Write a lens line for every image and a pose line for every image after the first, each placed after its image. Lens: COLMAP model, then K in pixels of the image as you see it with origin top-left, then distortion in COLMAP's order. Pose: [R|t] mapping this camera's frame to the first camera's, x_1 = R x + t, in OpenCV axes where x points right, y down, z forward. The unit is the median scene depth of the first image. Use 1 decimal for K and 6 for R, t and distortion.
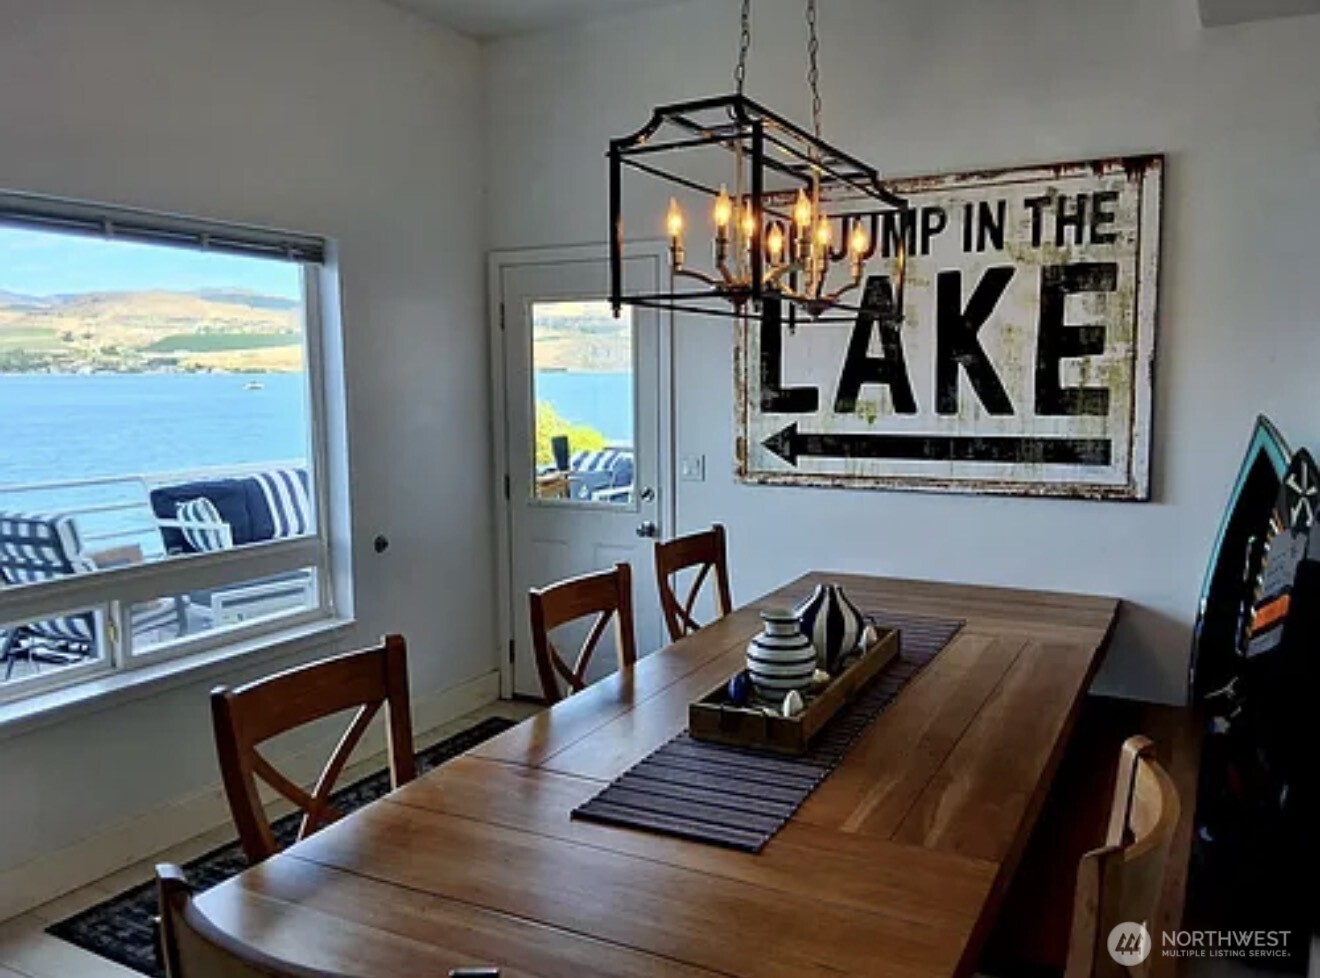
lens RADIAL K [[1043.4, 0, 653.0], [0, 1043.4, 493.4], [0, 0, 1]] dist [0.056767, -0.089380]
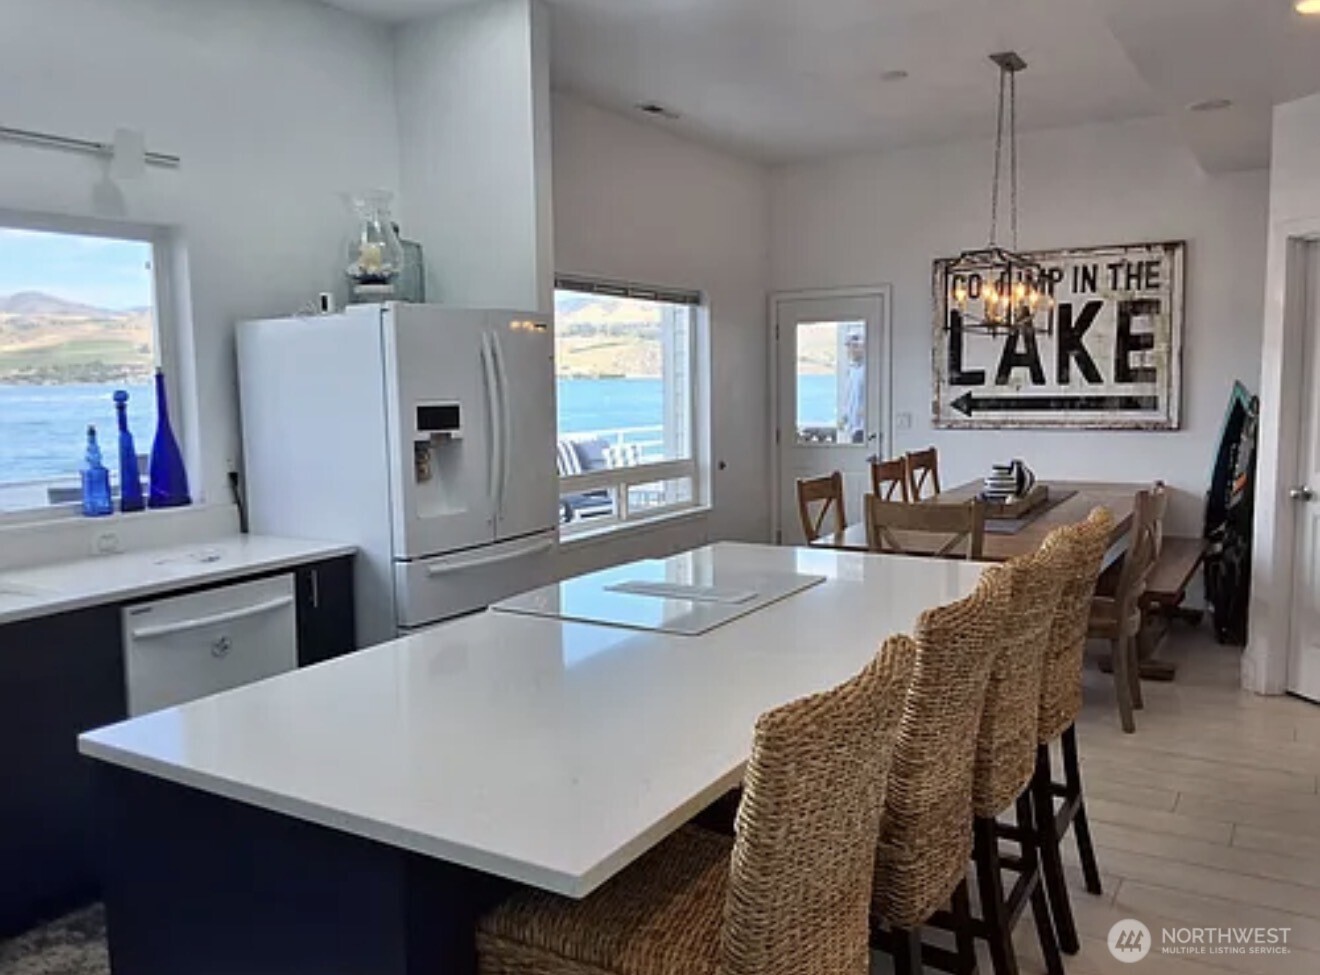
lens RADIAL K [[1043.0, 0, 647.9], [0, 1043.0, 491.7], [0, 0, 1]] dist [0.075392, -0.133853]
pose [[0.998255, -0.003379, -0.058954, -0.319171], [0.002977, 0.999972, -0.006910, 0.117554], [0.058976, 0.006722, 0.998237, -0.822384]]
